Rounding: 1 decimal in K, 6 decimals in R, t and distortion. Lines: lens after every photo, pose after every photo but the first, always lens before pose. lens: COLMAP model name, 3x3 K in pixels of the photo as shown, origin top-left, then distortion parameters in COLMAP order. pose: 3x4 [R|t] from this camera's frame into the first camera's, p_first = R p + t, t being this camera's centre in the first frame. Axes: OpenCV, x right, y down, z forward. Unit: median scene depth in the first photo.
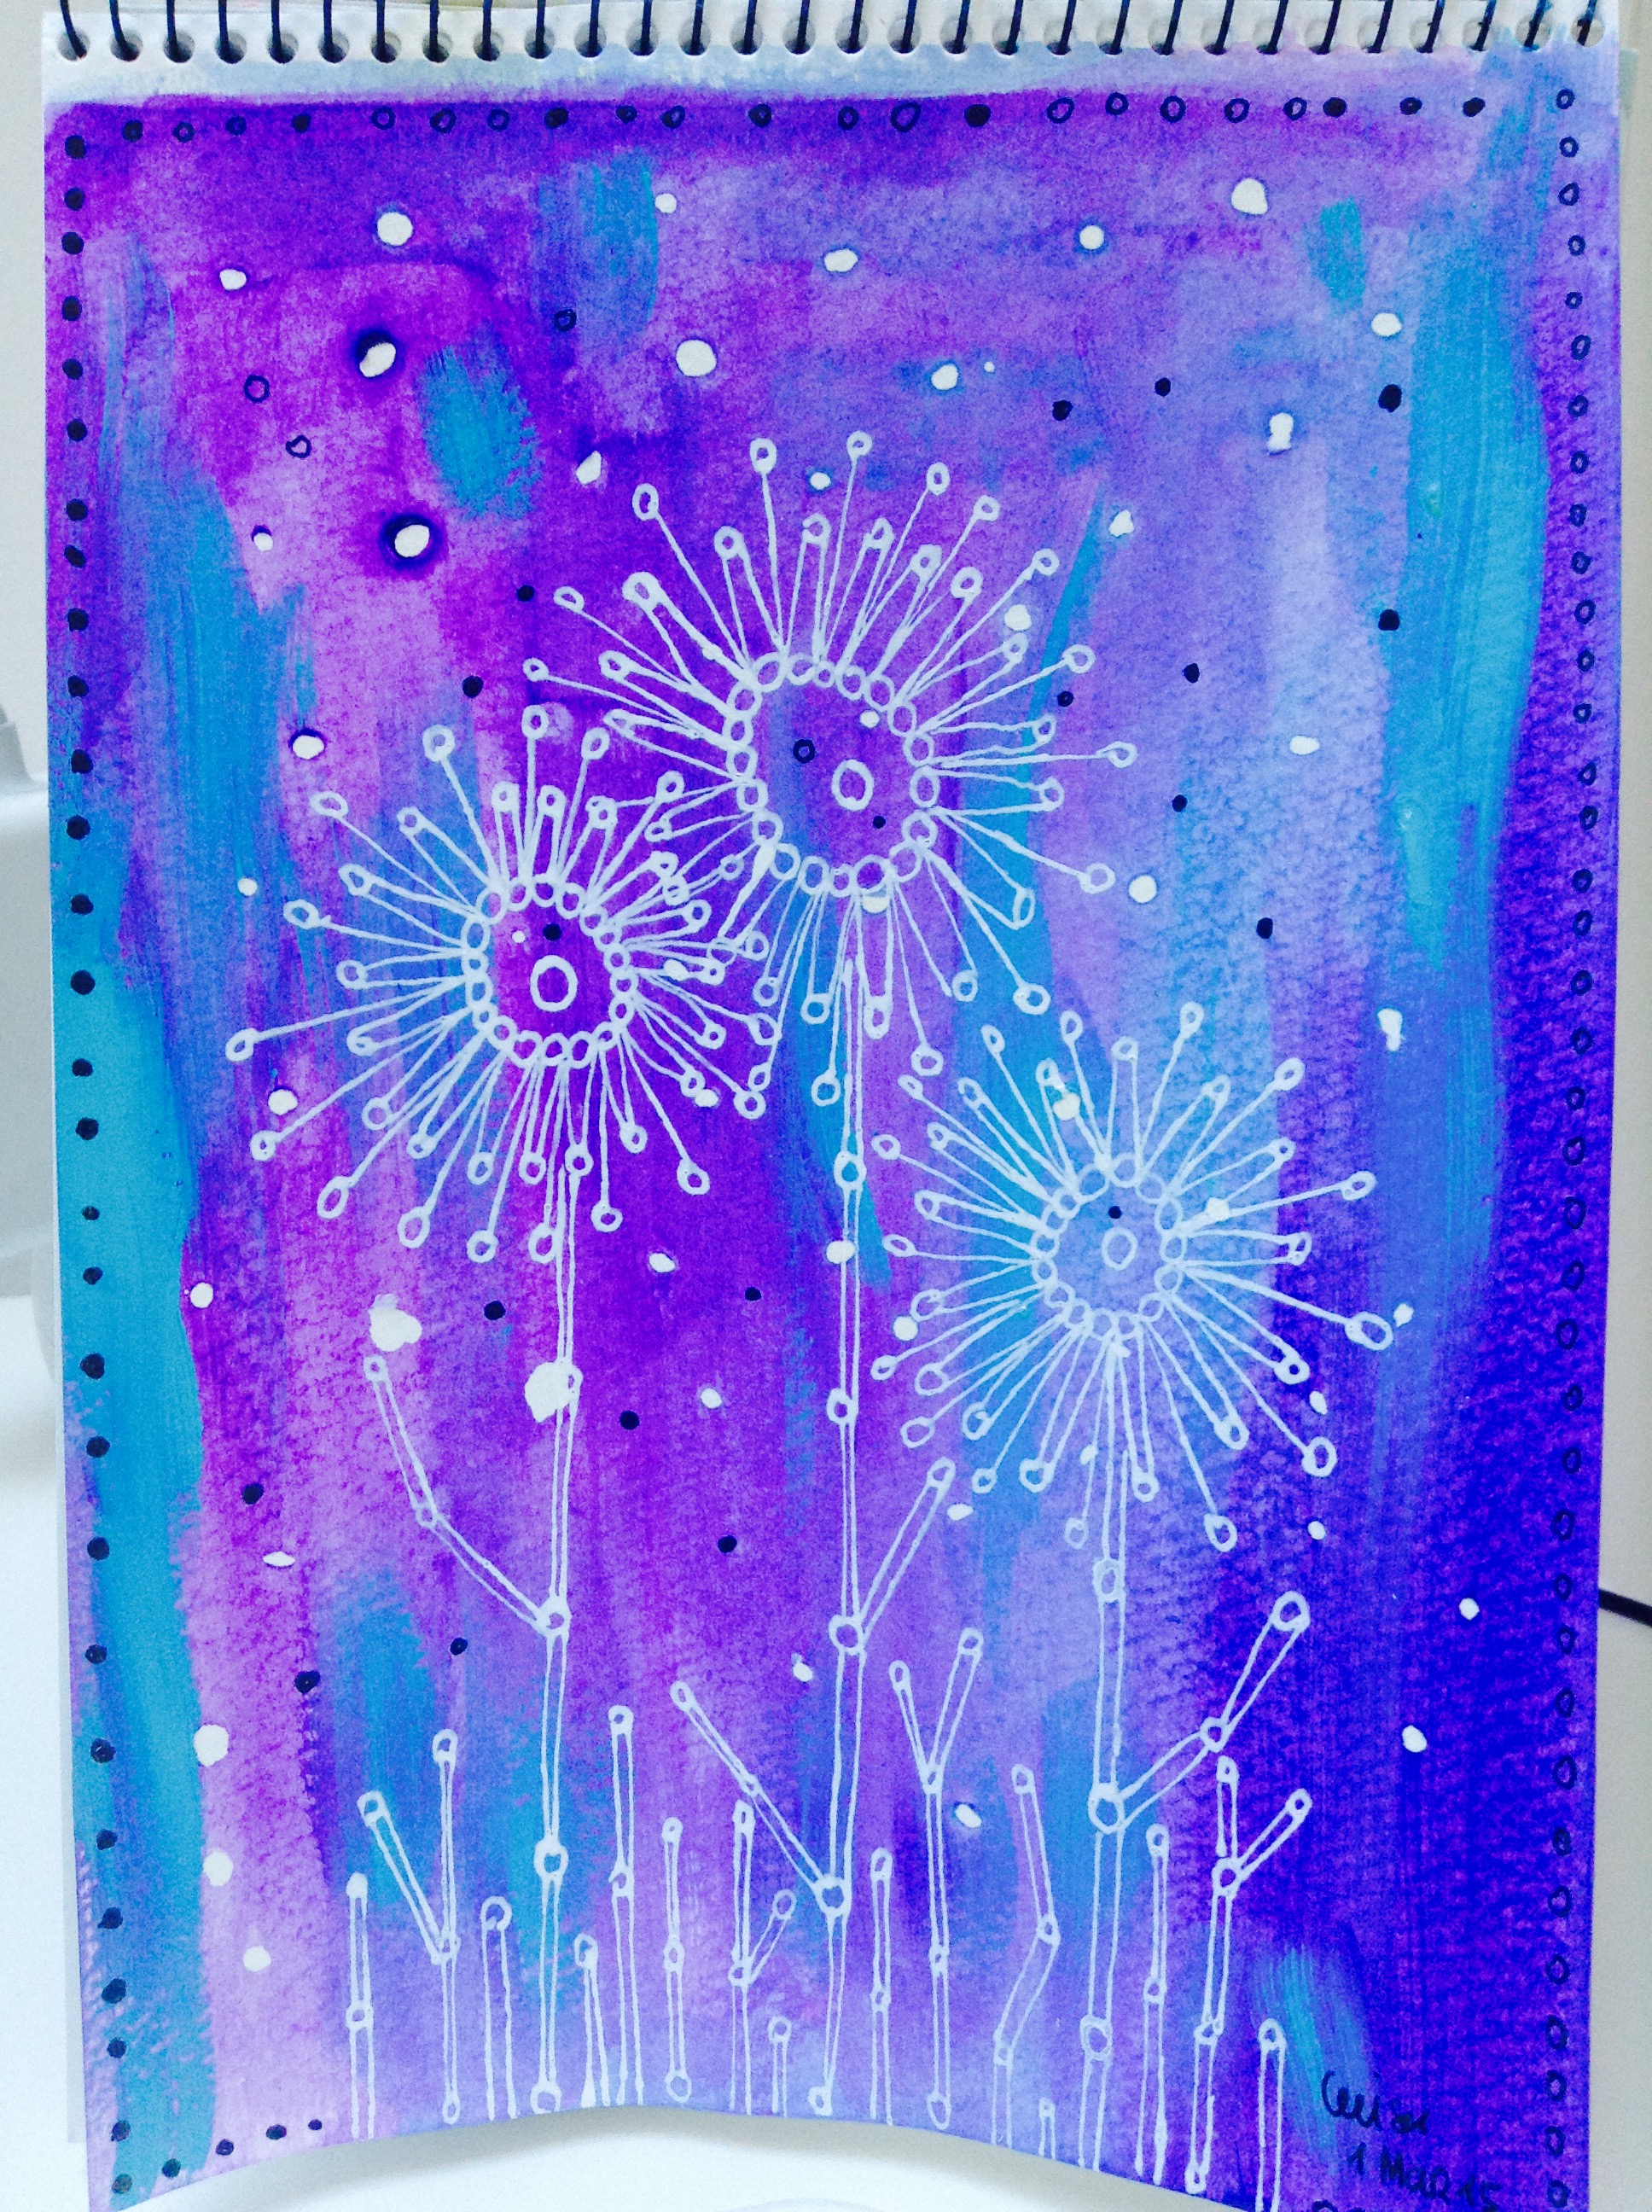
lens RADIAL K [[2054.7, 0, 821.7], [0, 2054.7, 1083.3], [0, 0, 1]] dist [0.239354, -0.646322]
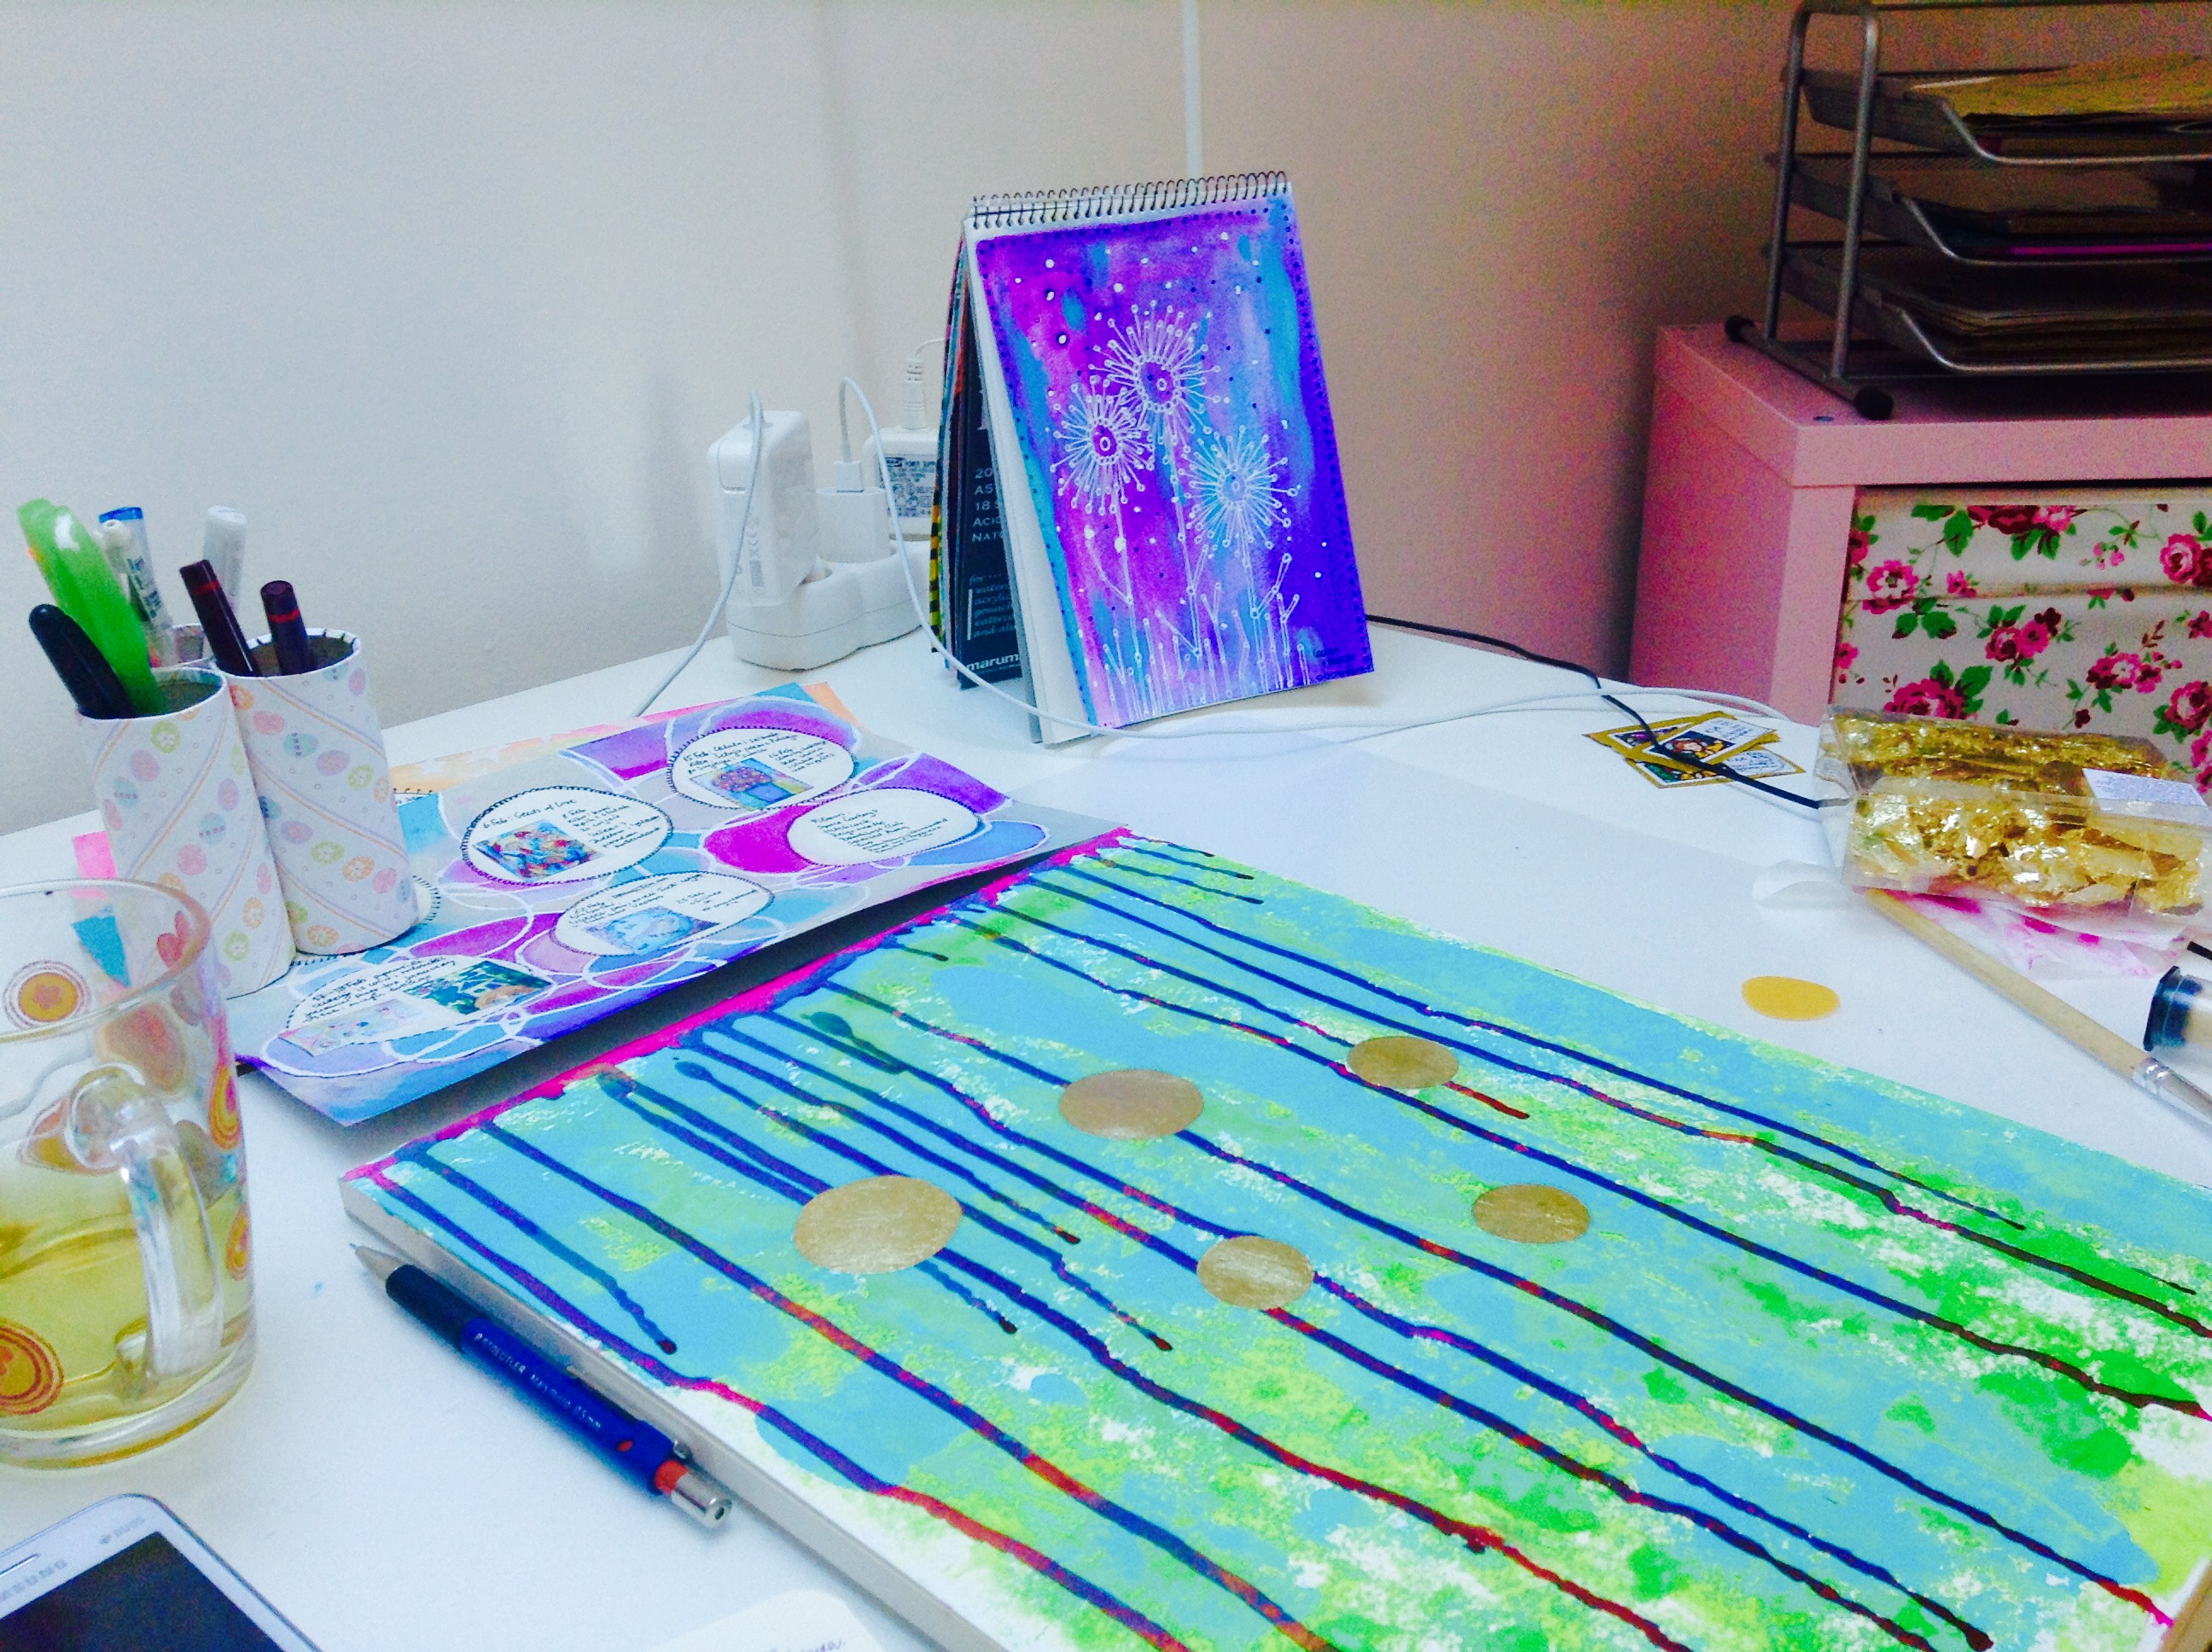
lens RADIAL K [[2054.7, 0, 1106.0], [0, 2054.7, 826.0], [0, 0, 1]] dist [0.239354, -0.646322]
pose [[0.864197, -0.225339, 0.449874, -2.175788], [0.181877, 0.973552, 0.138264, 0.123796], [-0.469132, -0.037666, 0.882324, -2.684326]]
